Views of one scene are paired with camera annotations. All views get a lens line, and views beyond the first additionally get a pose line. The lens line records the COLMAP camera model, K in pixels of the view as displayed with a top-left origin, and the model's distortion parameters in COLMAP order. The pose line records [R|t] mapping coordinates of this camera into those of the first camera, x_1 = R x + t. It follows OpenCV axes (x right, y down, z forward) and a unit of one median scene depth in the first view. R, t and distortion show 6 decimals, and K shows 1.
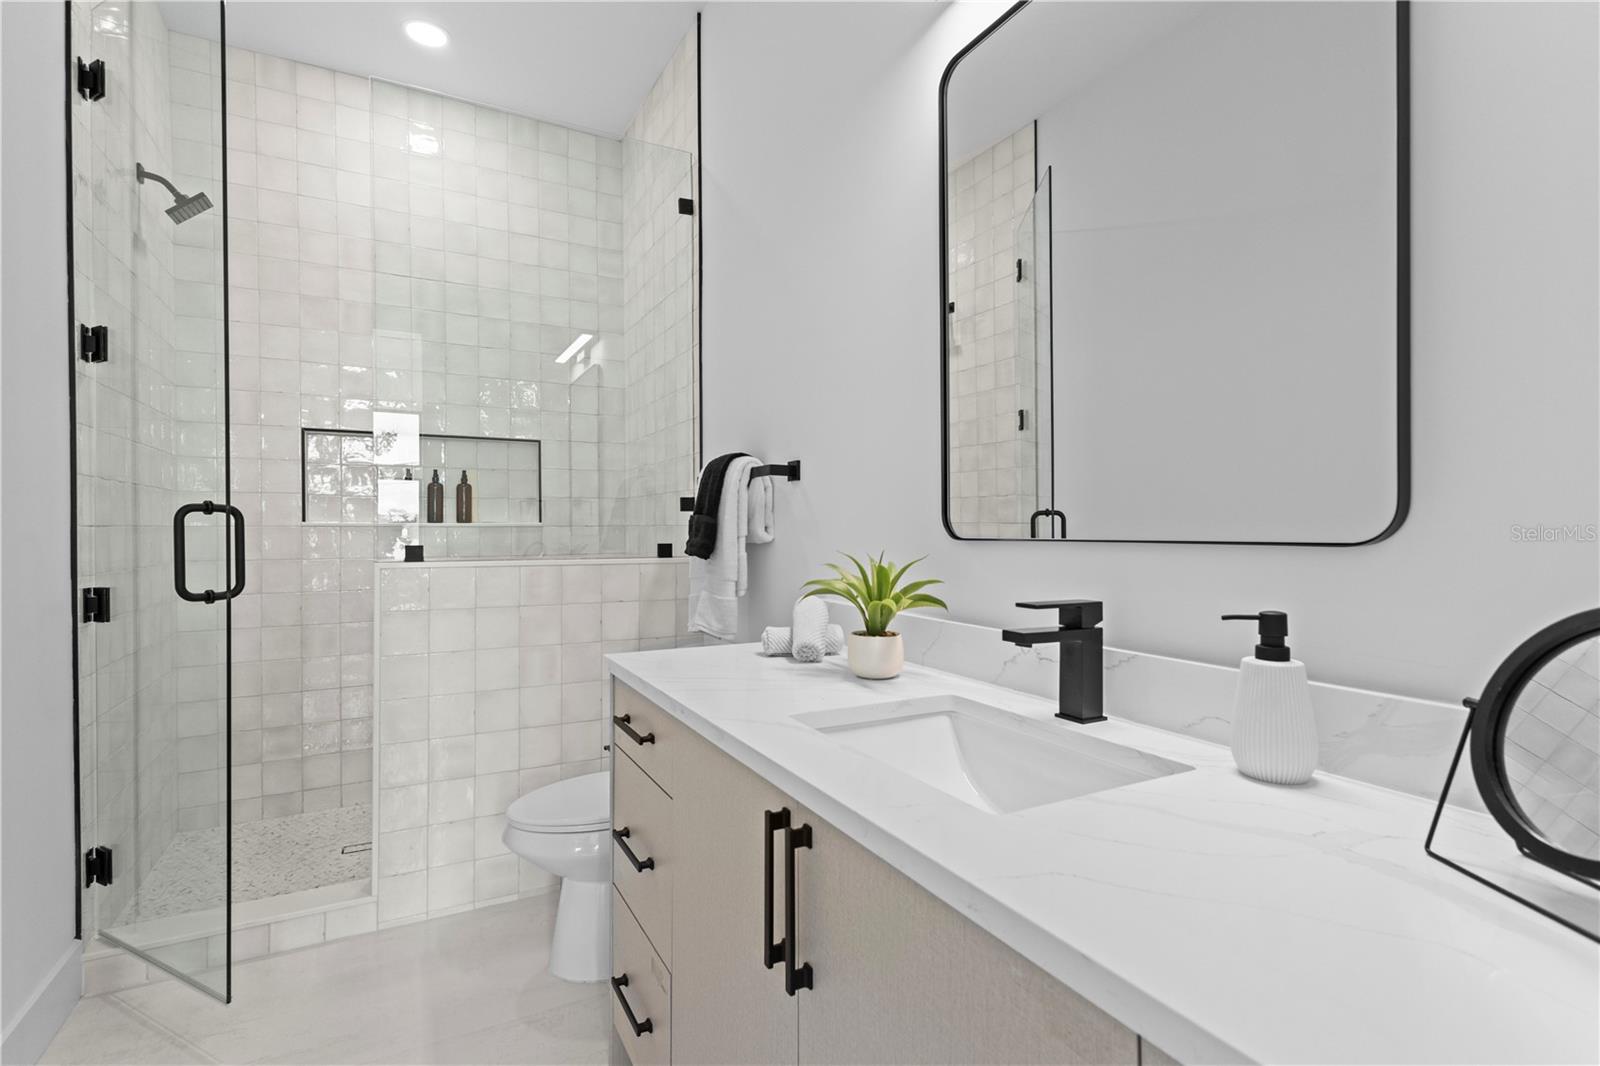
lens RADIAL K [[776.3, 0, 796.5], [0, 776.3, 537.2], [0, 0, 1]] dist [0.016152, 0.000232]
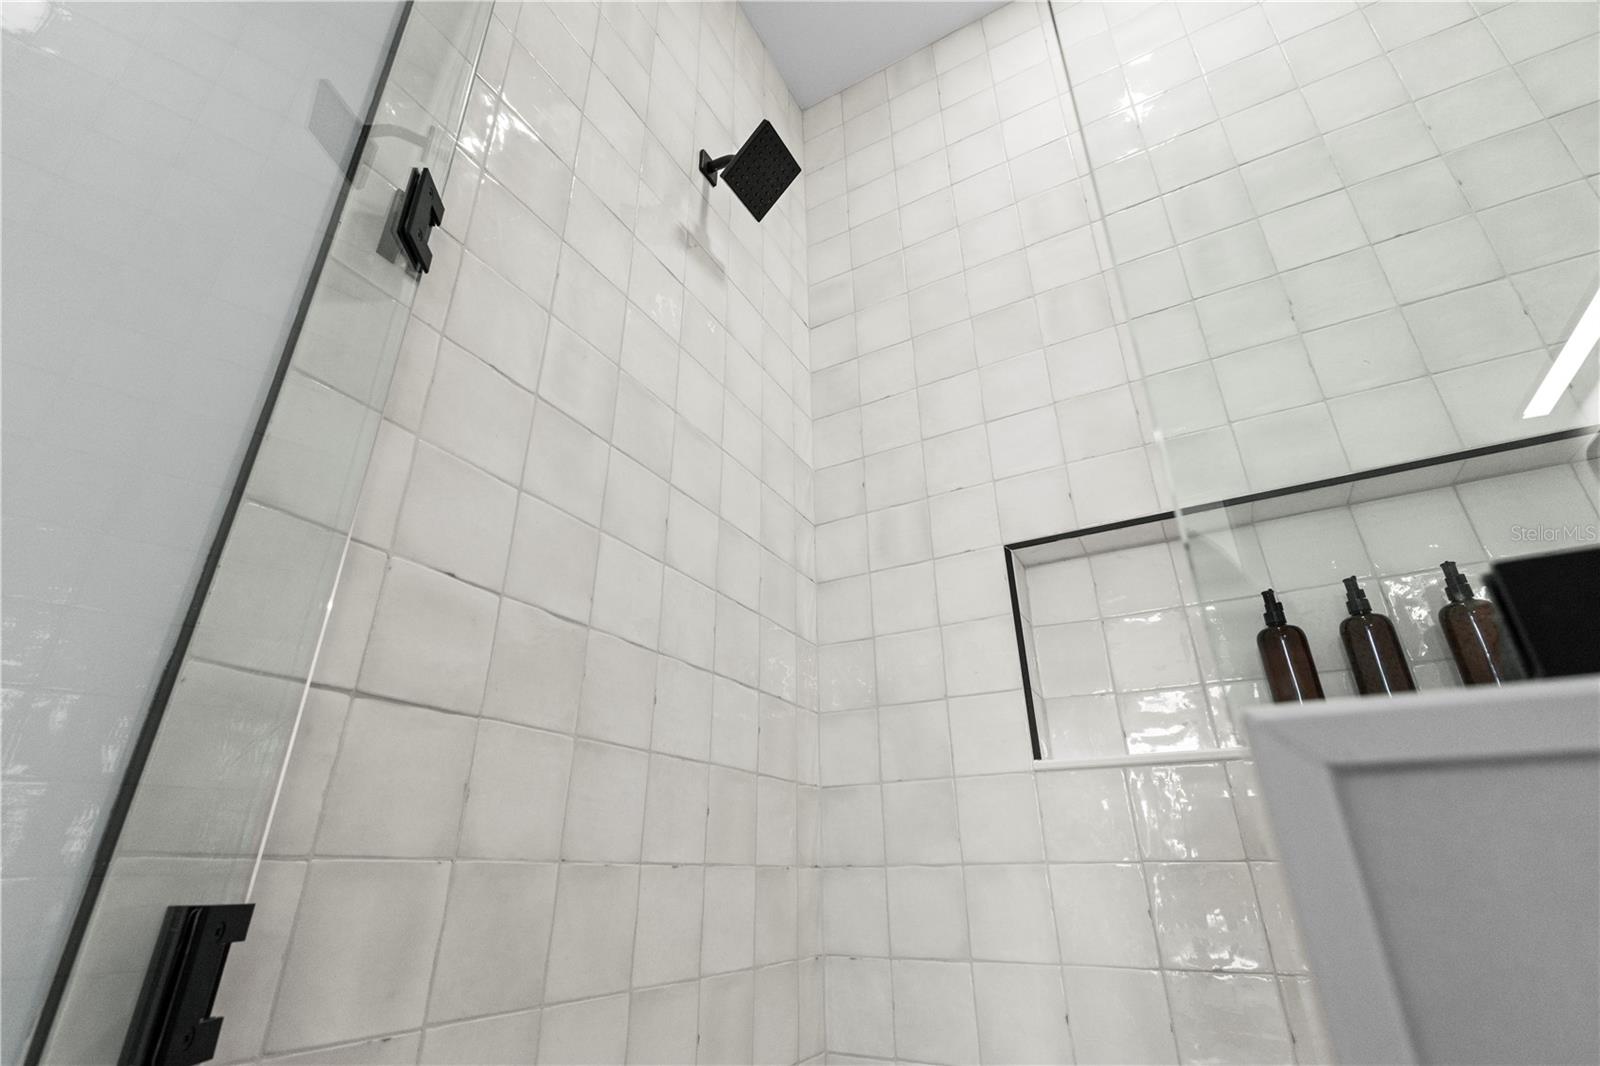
lens RADIAL K [[732.3, 0, 791.4], [0, 732.3, 530.1], [0, 0, 1]] dist [0.003087, 0.000128]
pose [[0.558348, -0.353685, -0.750436, -0.377354], [-0.002105, 0.903961, -0.427609, 0.034520], [0.829604, 0.240334, 0.503980, 0.676494]]
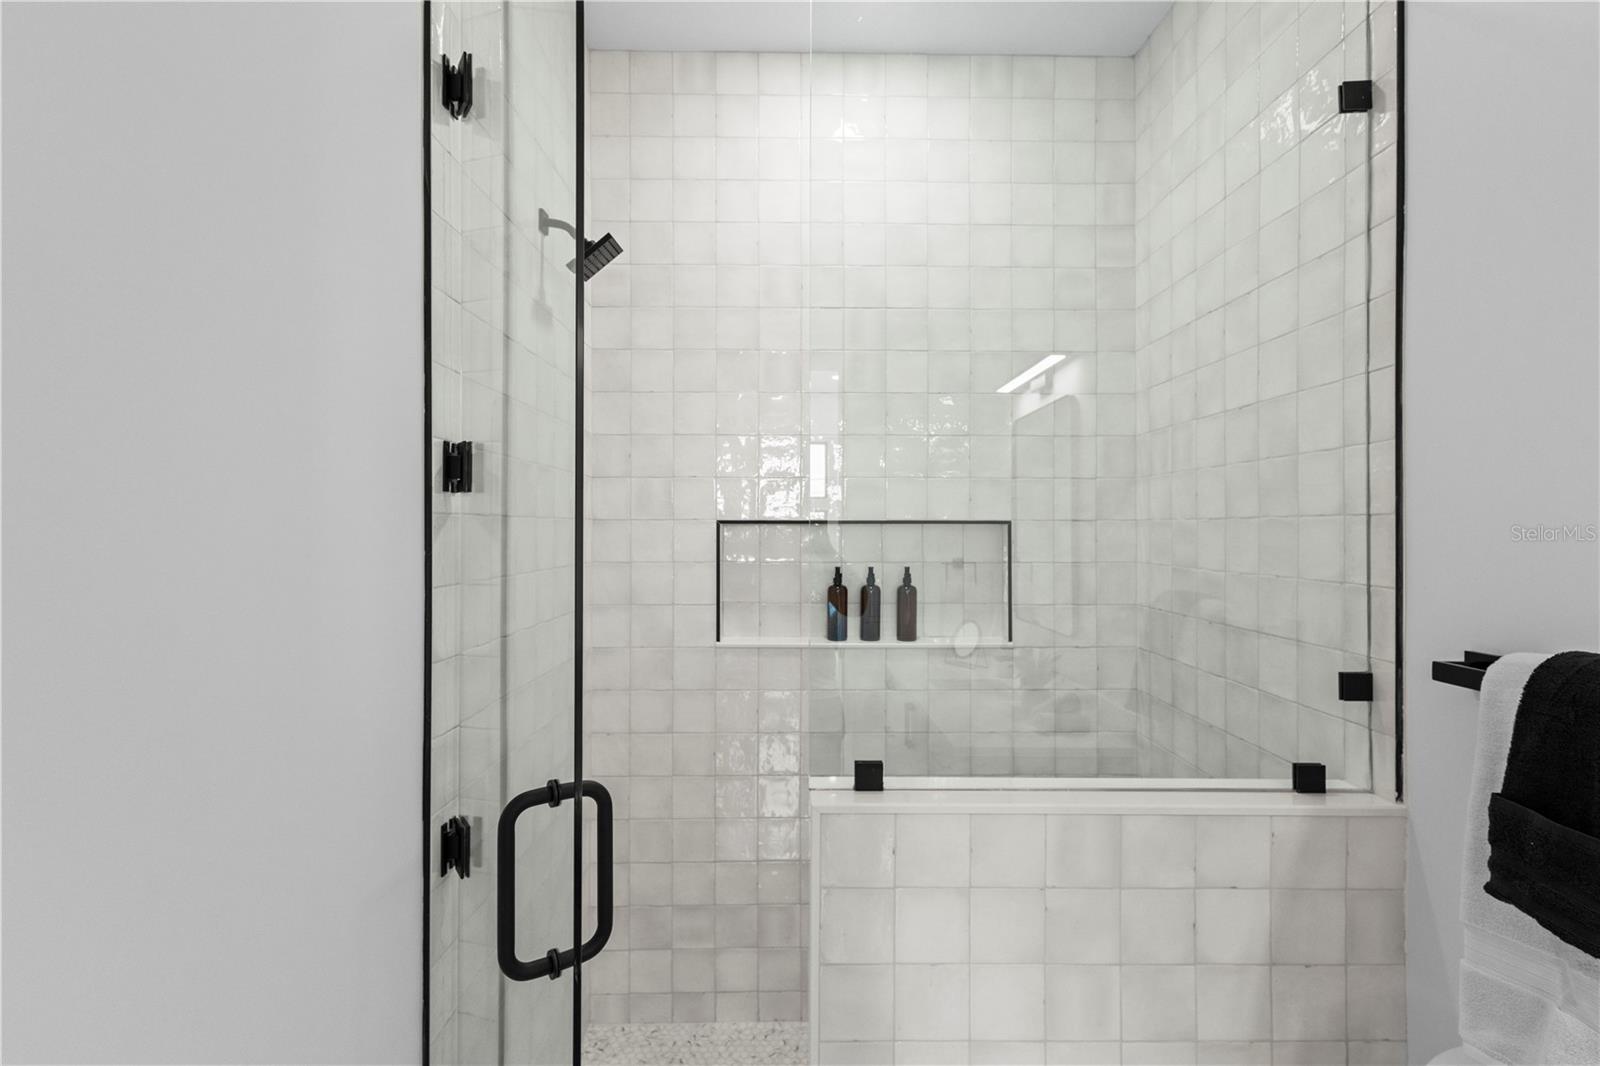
lens RADIAL K [[753.6, 0, 799.8], [0, 753.6, 527.1], [0, 0, 1]] dist [0.009190, -0.000239]
pose [[0.891951, 0.002950, -0.452122, -0.220013], [-0.006128, 0.999966, -0.005564, -0.128856], [0.452090, 0.007733, 0.891939, 0.367593]]
